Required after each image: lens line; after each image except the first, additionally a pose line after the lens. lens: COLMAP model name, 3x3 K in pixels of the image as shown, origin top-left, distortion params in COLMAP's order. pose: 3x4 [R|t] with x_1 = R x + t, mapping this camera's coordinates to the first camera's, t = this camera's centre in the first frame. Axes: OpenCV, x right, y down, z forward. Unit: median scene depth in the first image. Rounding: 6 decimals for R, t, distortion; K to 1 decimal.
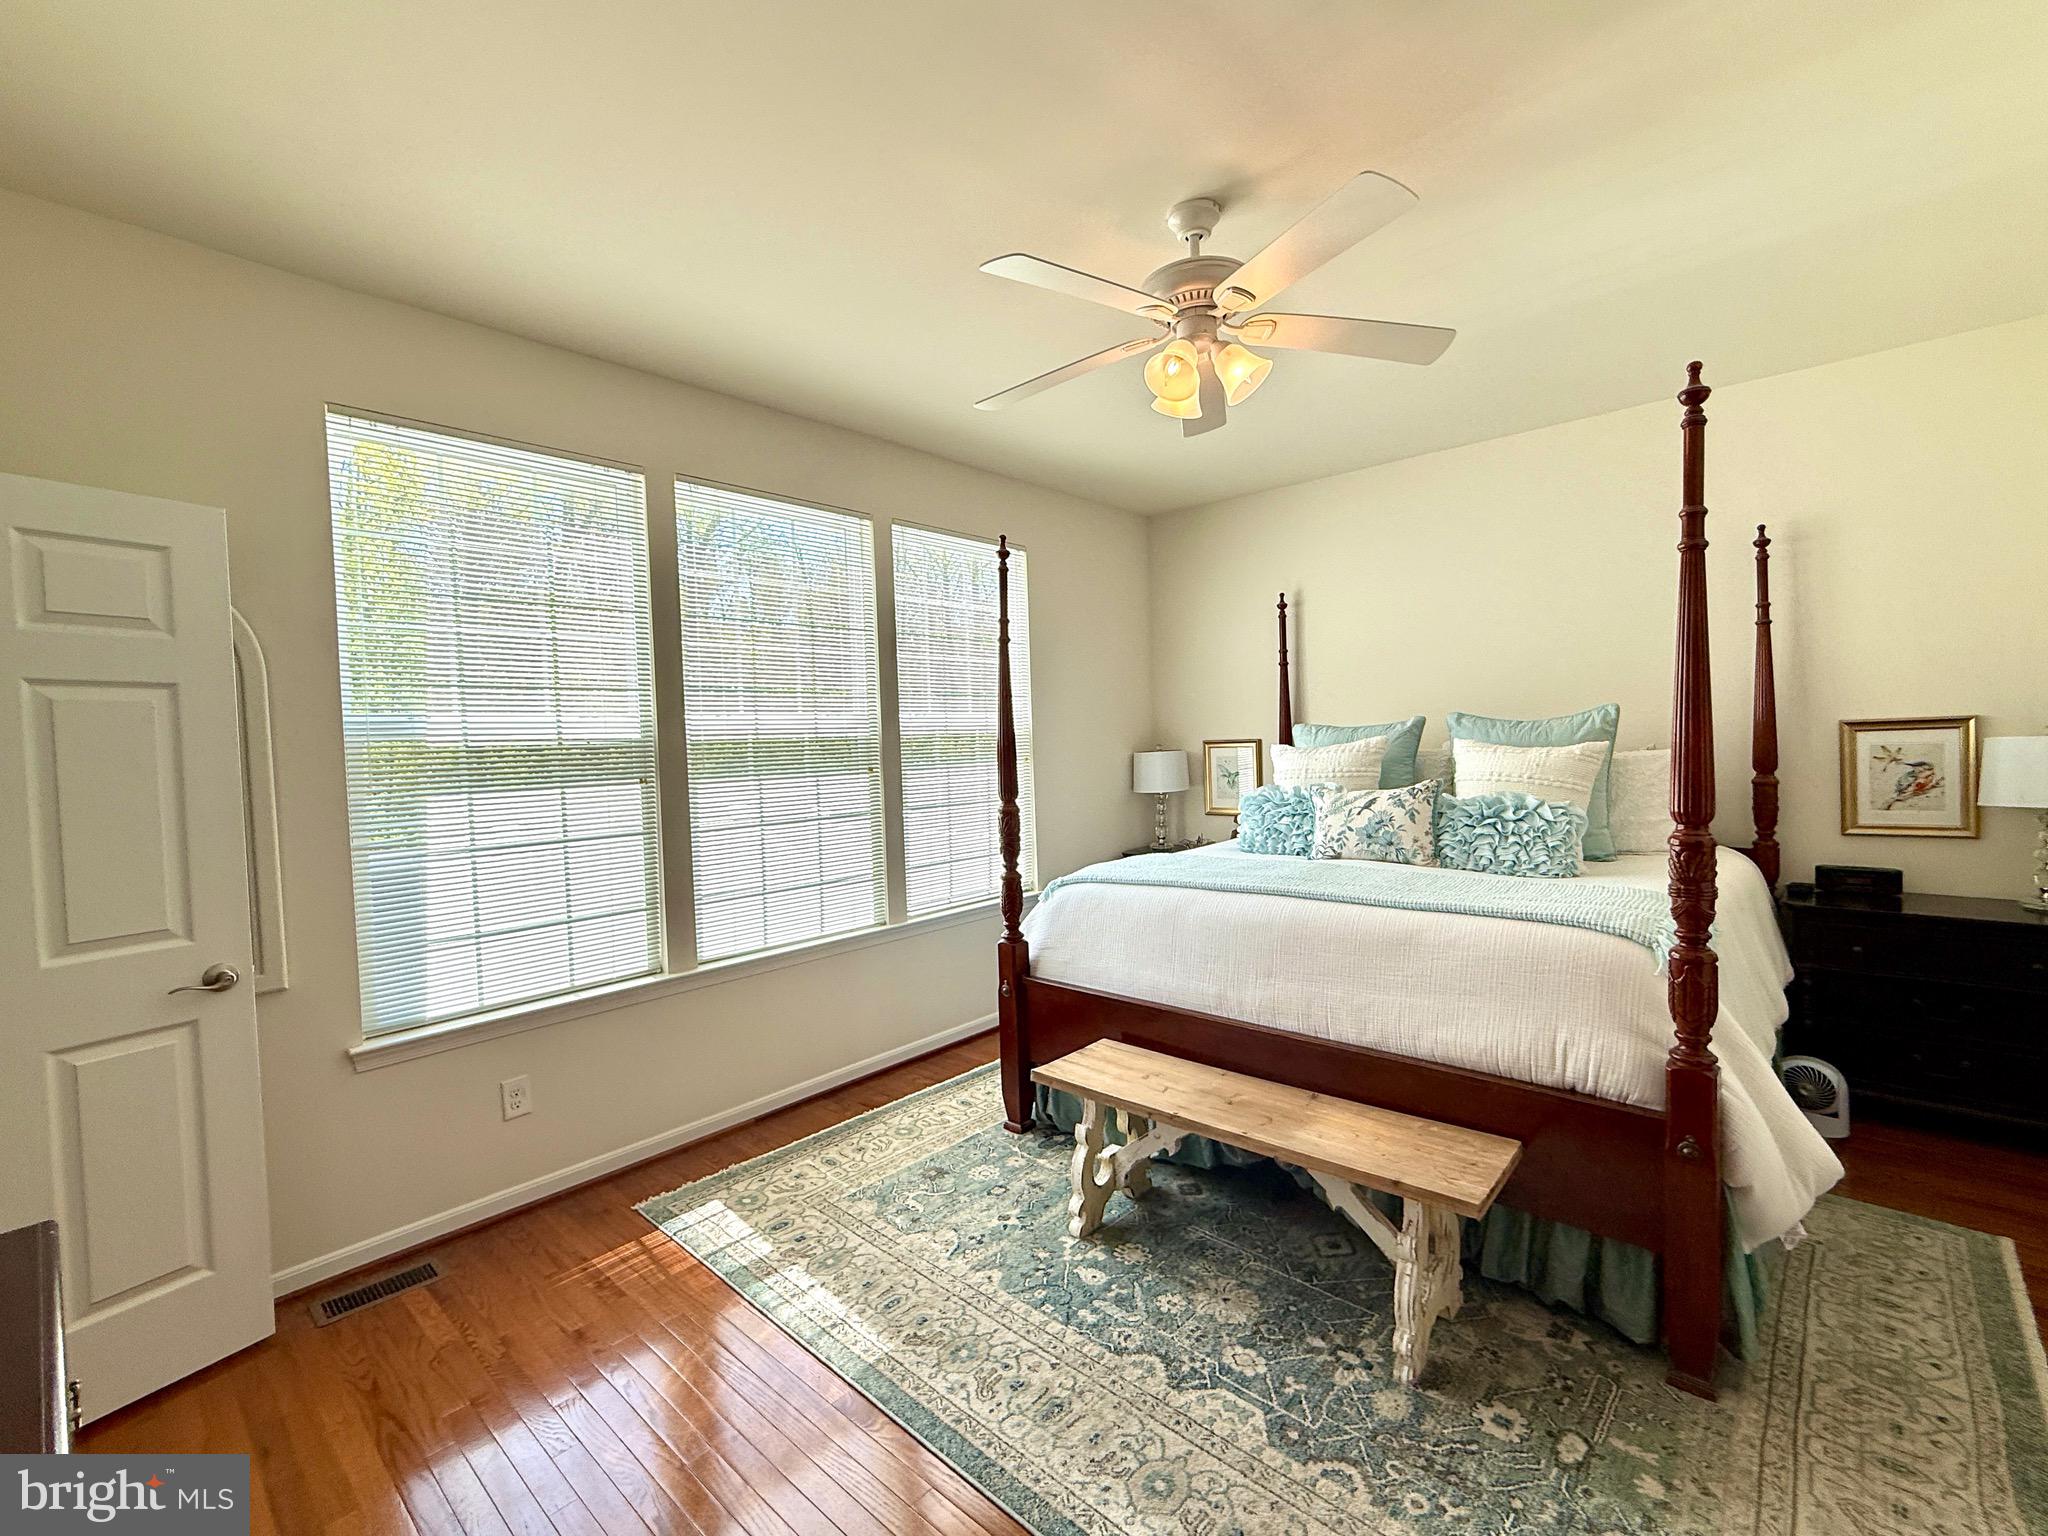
lens RADIAL K [[894.9, 0, 1018.3], [0, 894.9, 768.7], [0, 0, 1]] dist [-0.000933, -0.000245]
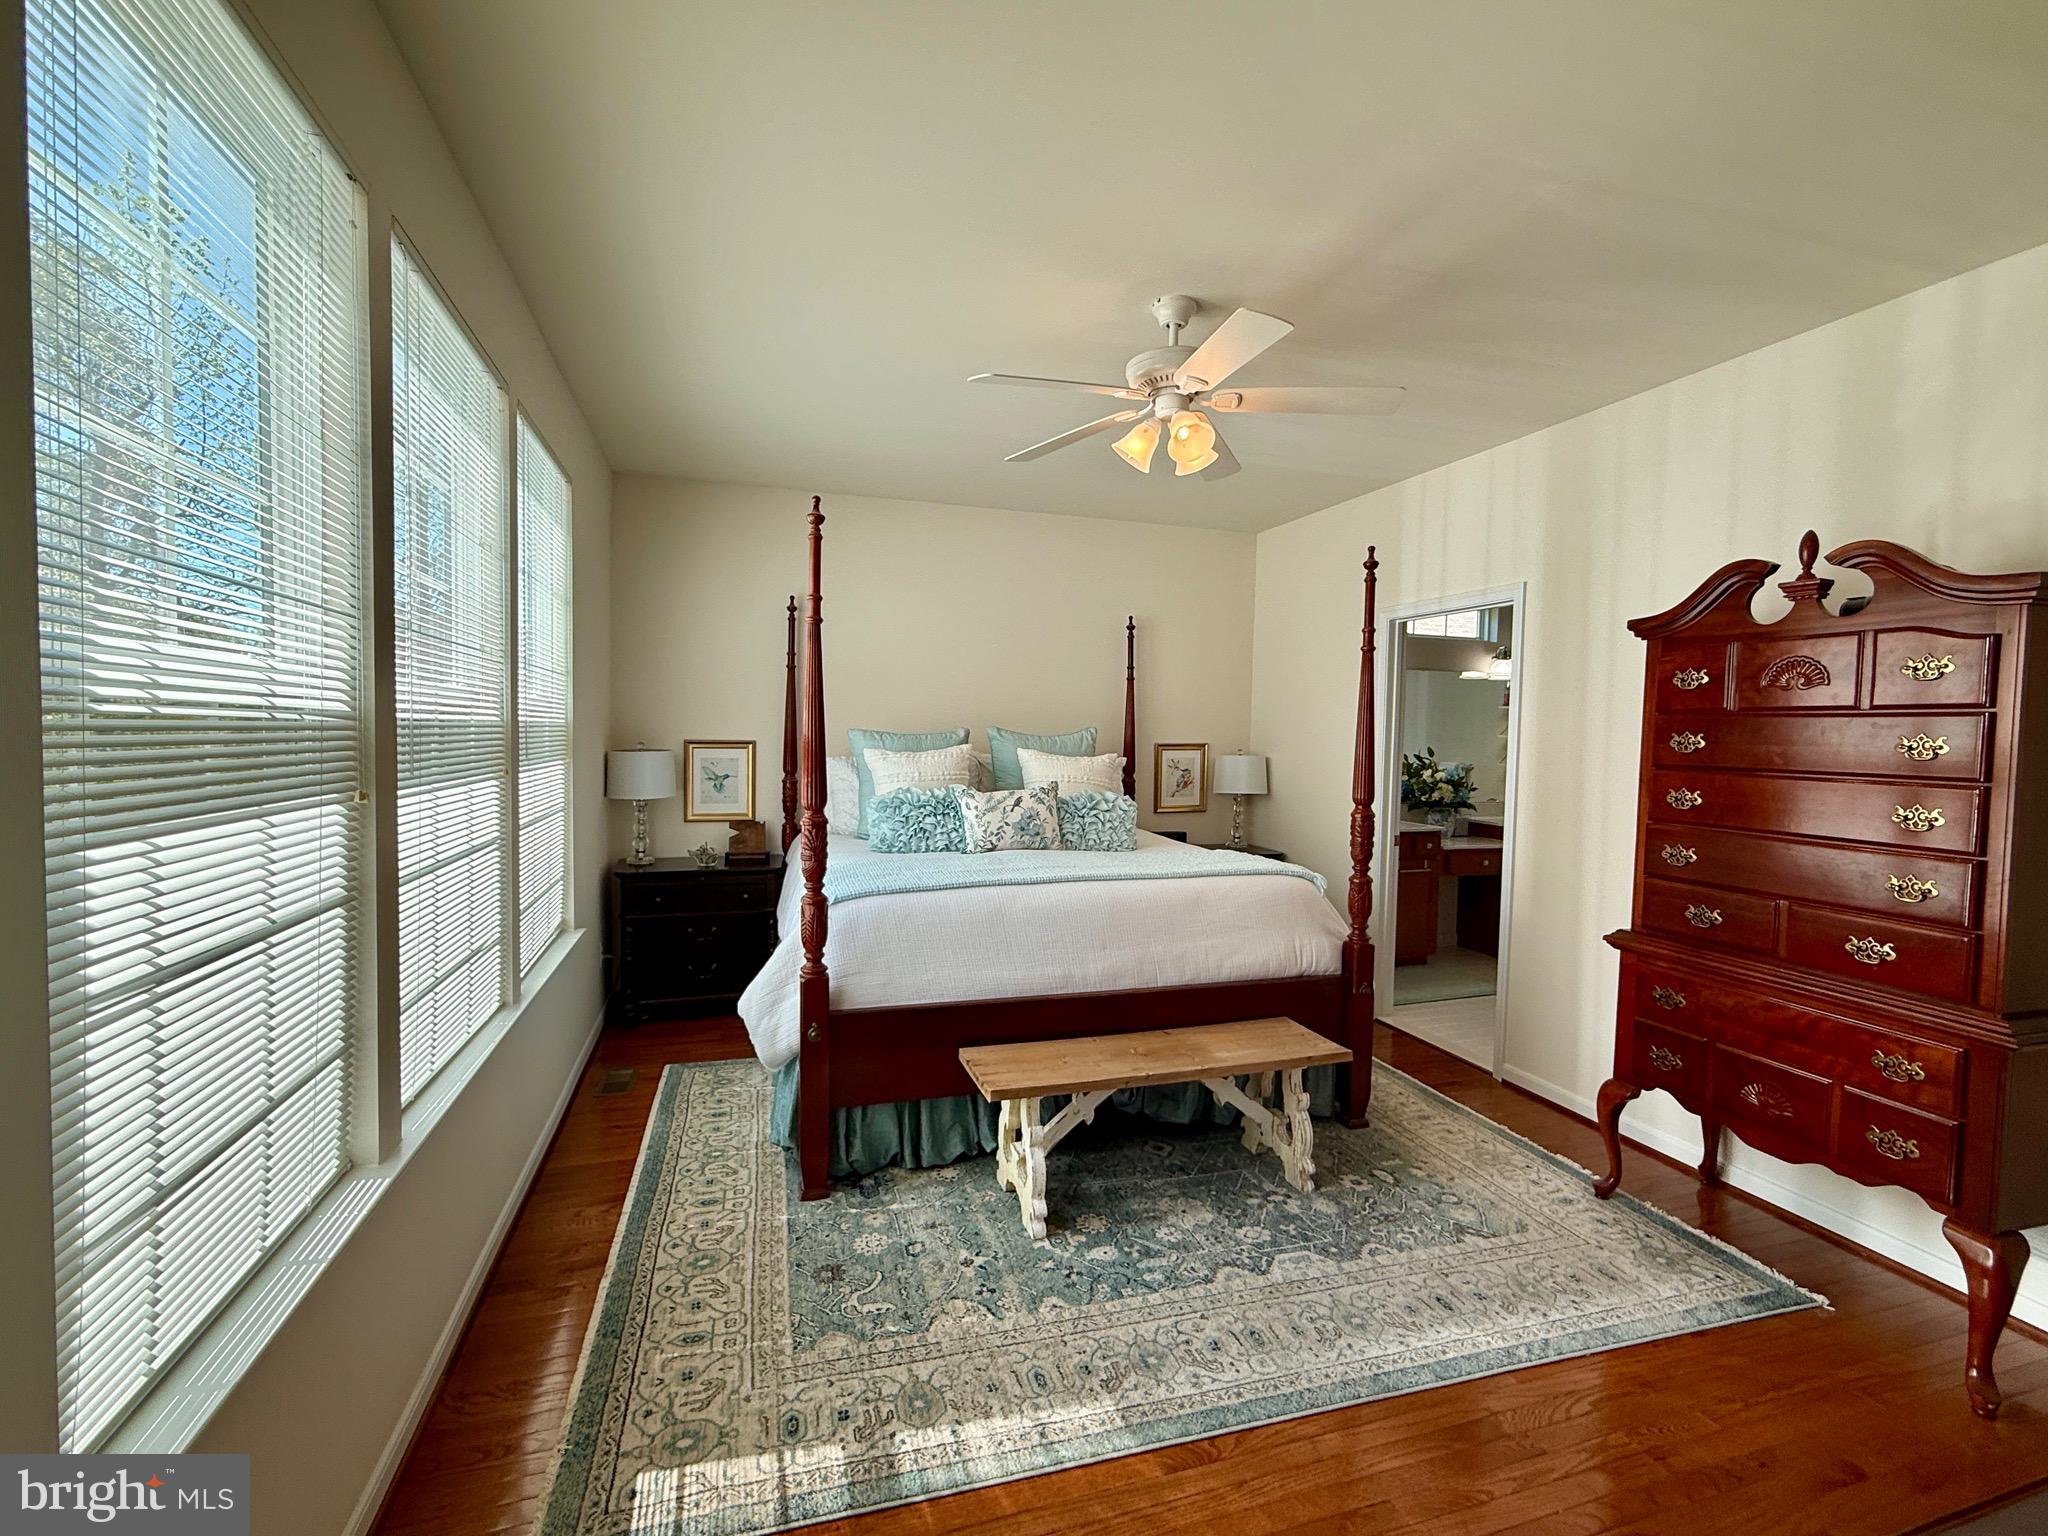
lens RADIAL K [[894.9, 0, 1023.1], [0, 894.9, 769.7], [0, 0, 1]] dist [-0.000933, -0.000245]
pose [[0.496796, 0.003089, 0.867862, -0.822910], [-0.004154, 0.999991, -0.001182, -0.003077], [-0.867857, -0.003018, 0.496805, 0.519405]]
